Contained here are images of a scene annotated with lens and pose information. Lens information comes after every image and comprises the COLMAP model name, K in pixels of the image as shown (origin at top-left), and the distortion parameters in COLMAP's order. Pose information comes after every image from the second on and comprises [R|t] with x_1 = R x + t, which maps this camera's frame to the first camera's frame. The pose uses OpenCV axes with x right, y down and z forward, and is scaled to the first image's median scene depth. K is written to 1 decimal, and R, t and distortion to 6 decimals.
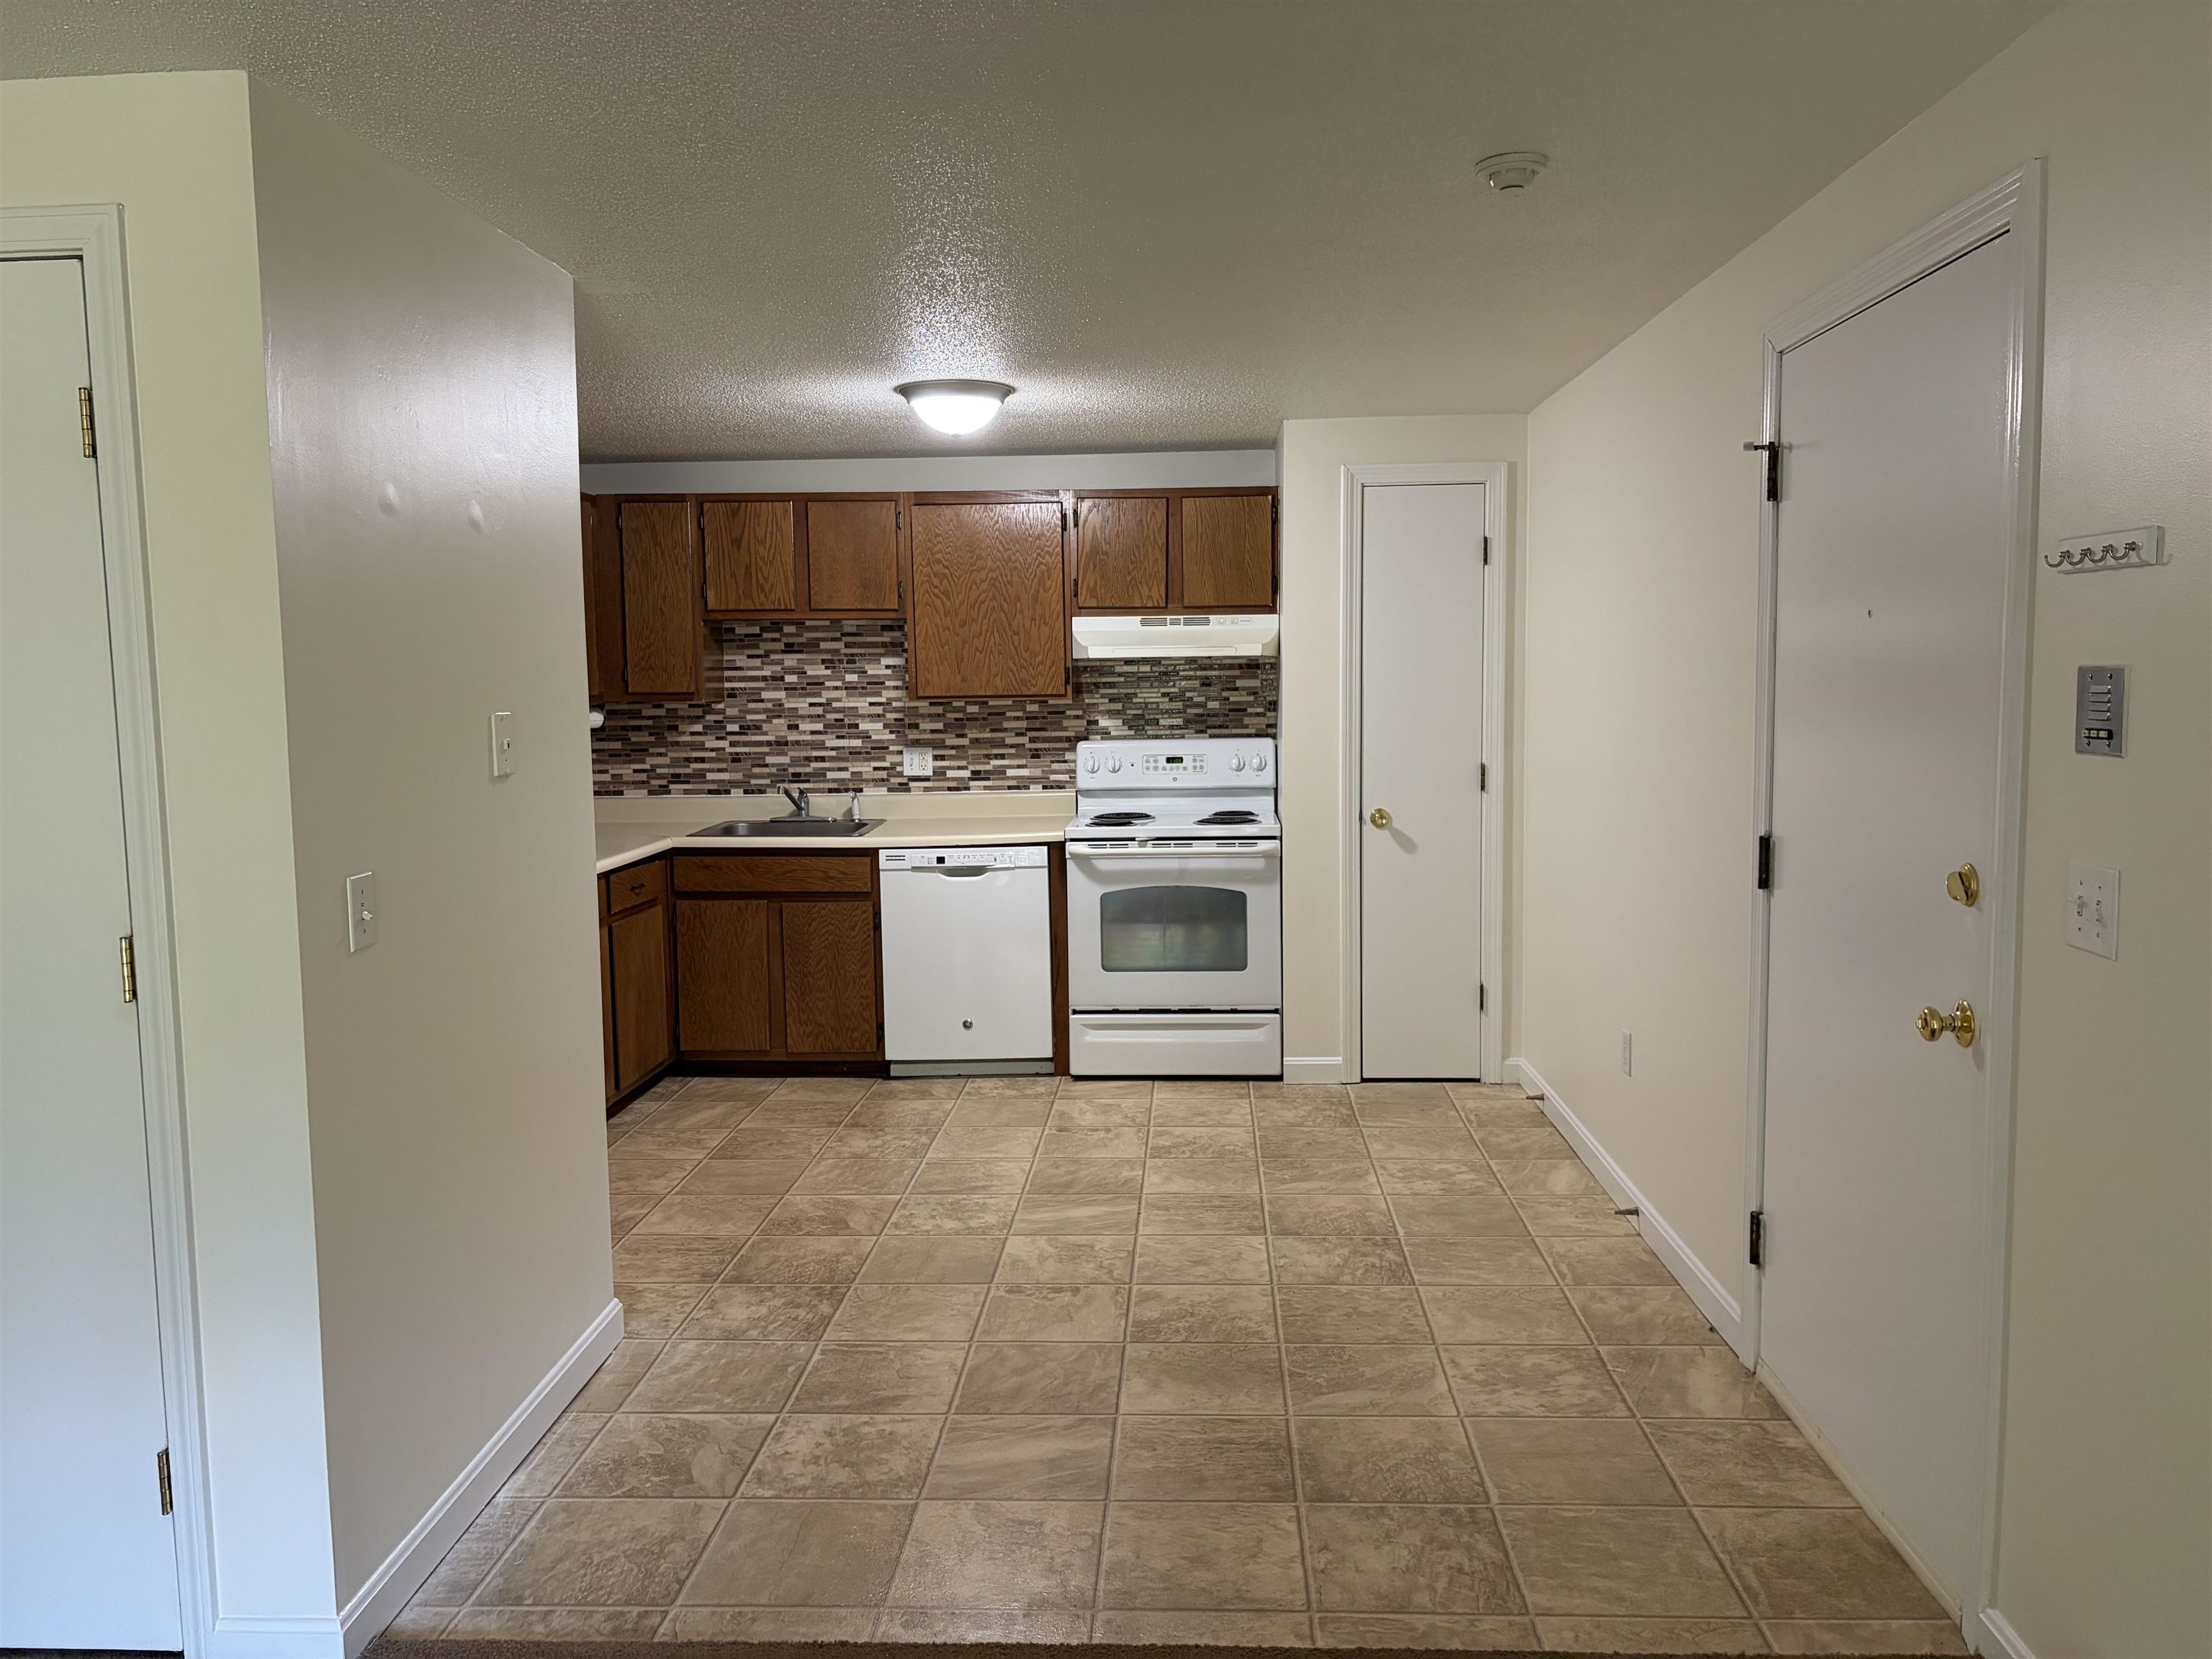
lens RADIAL K [[1672.4, 0, 1103.1], [0, 1672.4, 817.1], [0, 0, 1]] dist [0.200344, -0.584873]
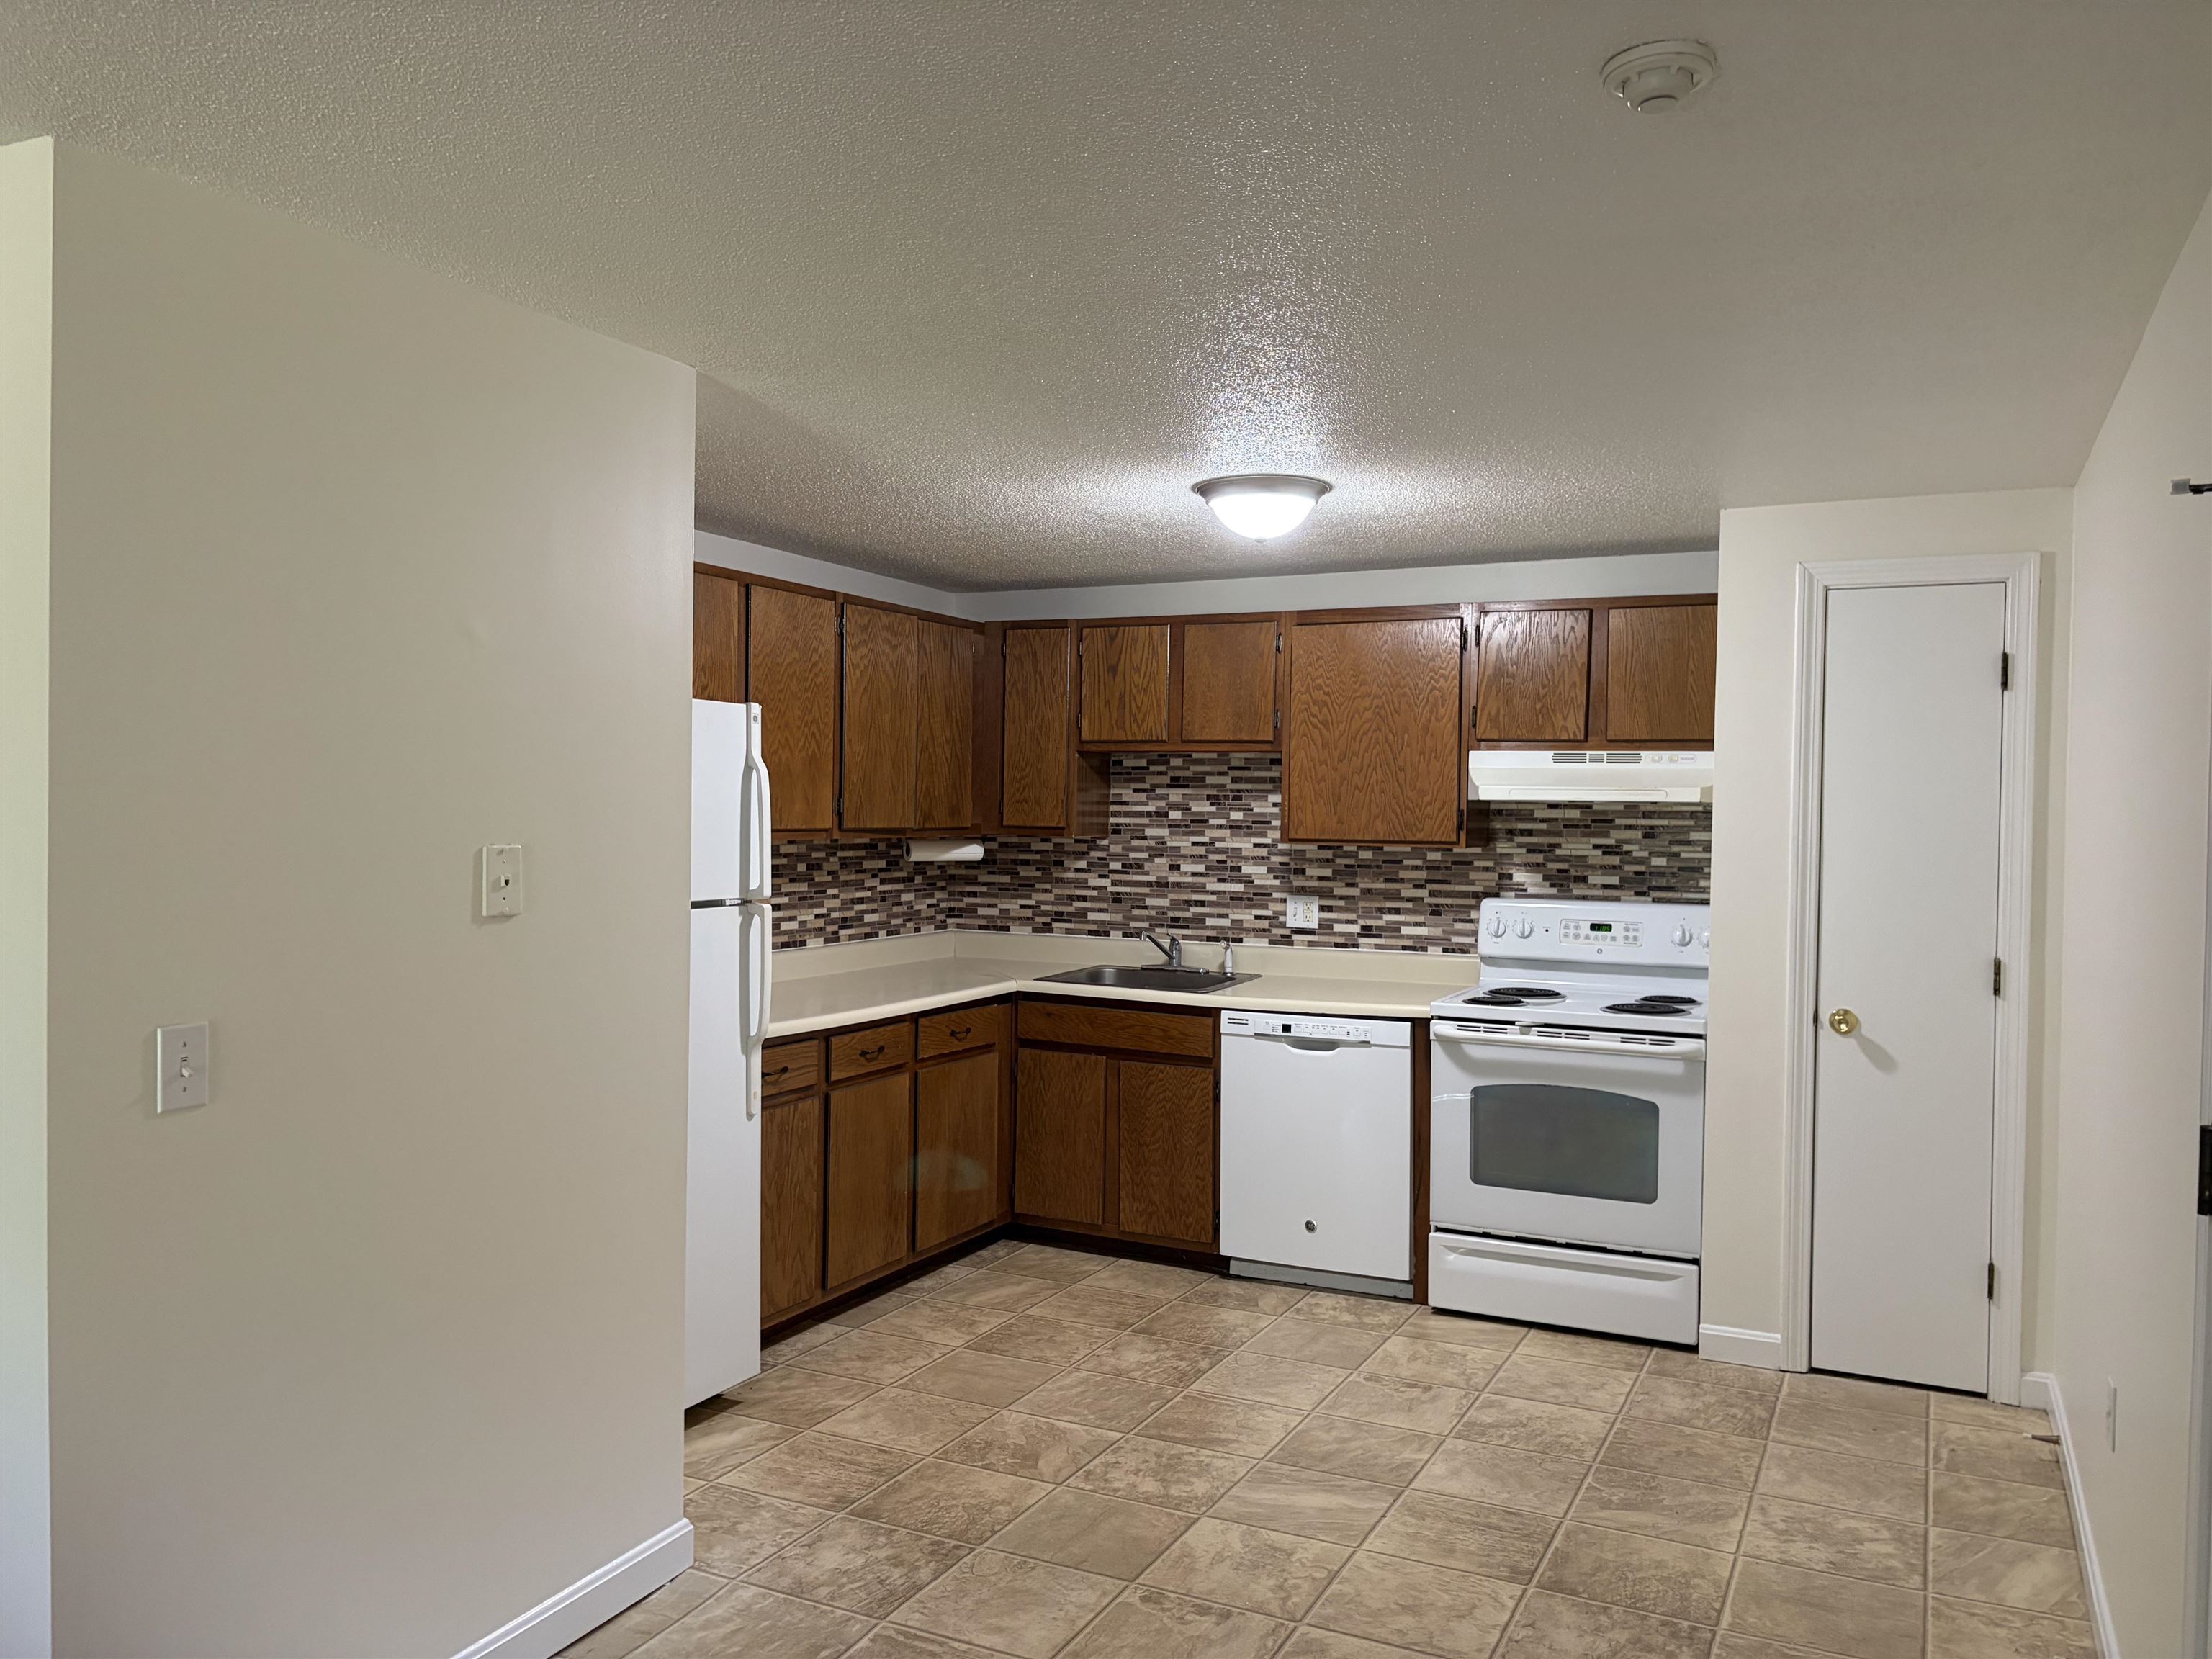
lens RADIAL K [[1679.5, 0, 1089.7], [0, 1679.5, 813.1], [0, 0, 1]] dist [0.110478, -0.137994]
pose [[0.917525, 0.028523, -0.396653, 0.144420], [-0.061203, 0.995669, -0.069975, -0.016959], [0.392939, 0.088480, 0.915298, 0.148359]]
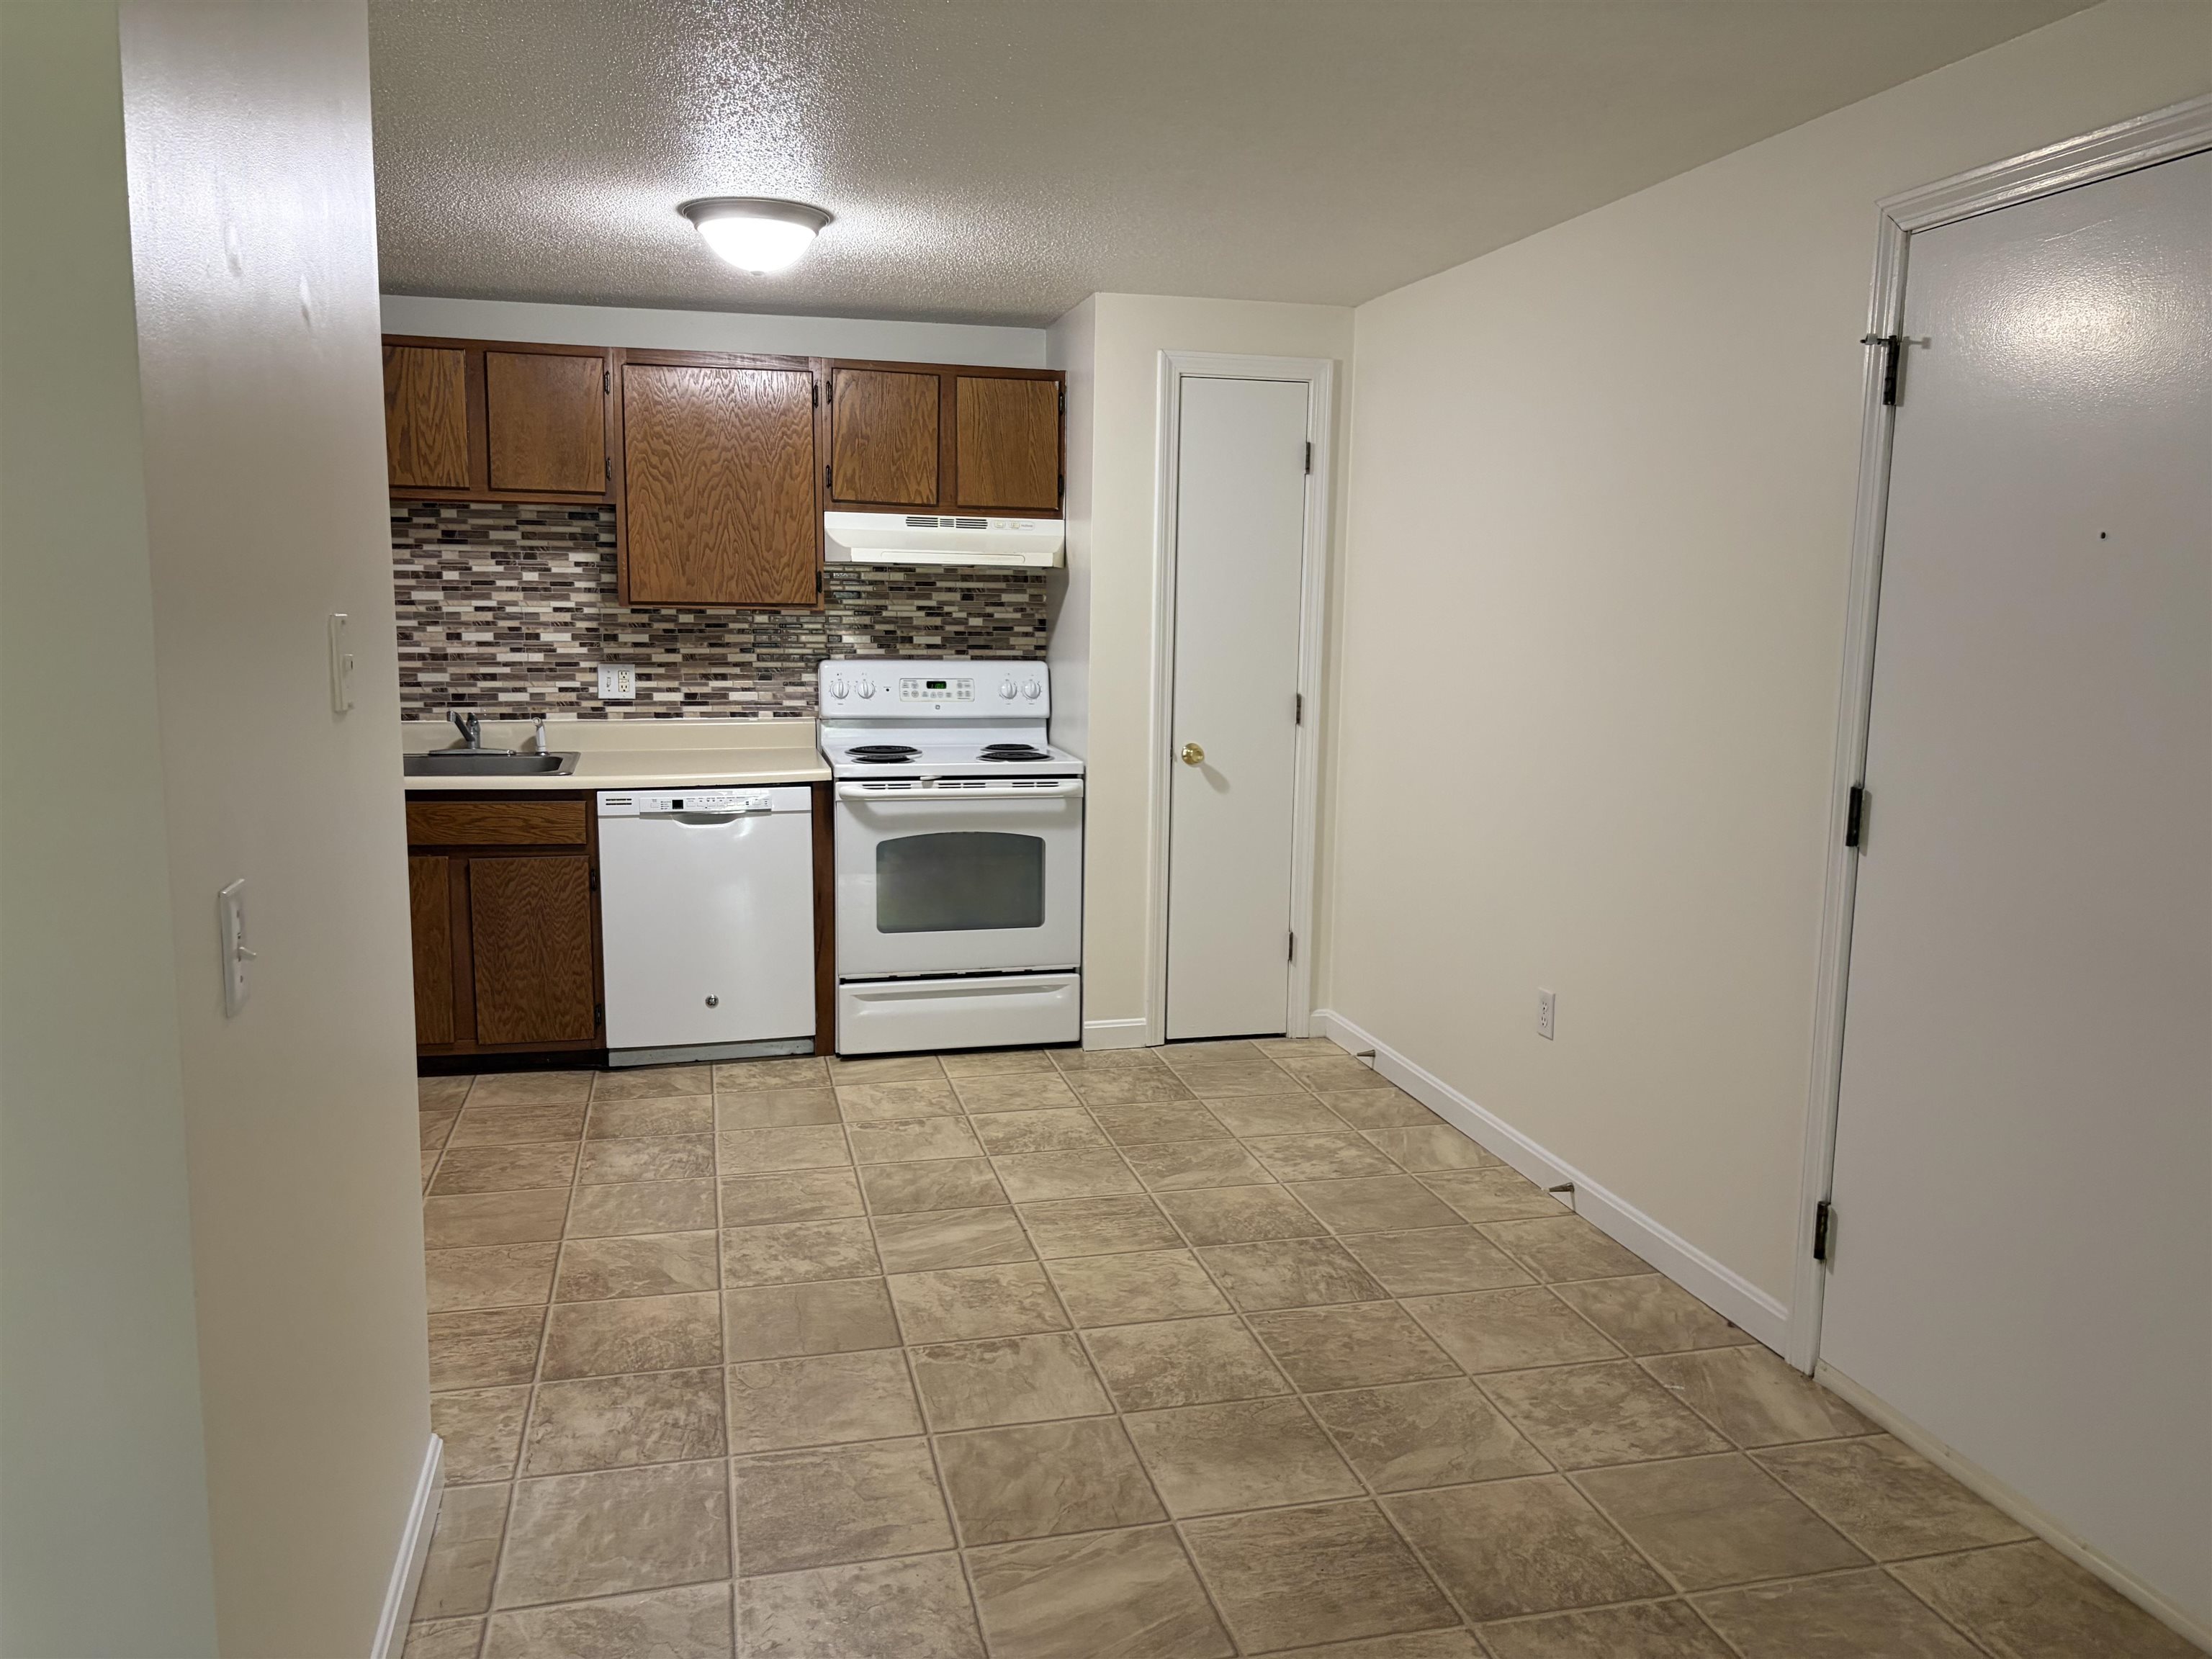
lens RADIAL K [[1679.1, 0, 1106.0], [0, 1679.1, 829.5], [0, 0, 1]] dist [0.026095, -0.008478]
pose [[0.954834, -0.013016, 0.296856, -0.134701], [-0.003604, 0.998459, 0.055372, -0.007774], [-0.297119, -0.053941, 0.953316, 0.148118]]
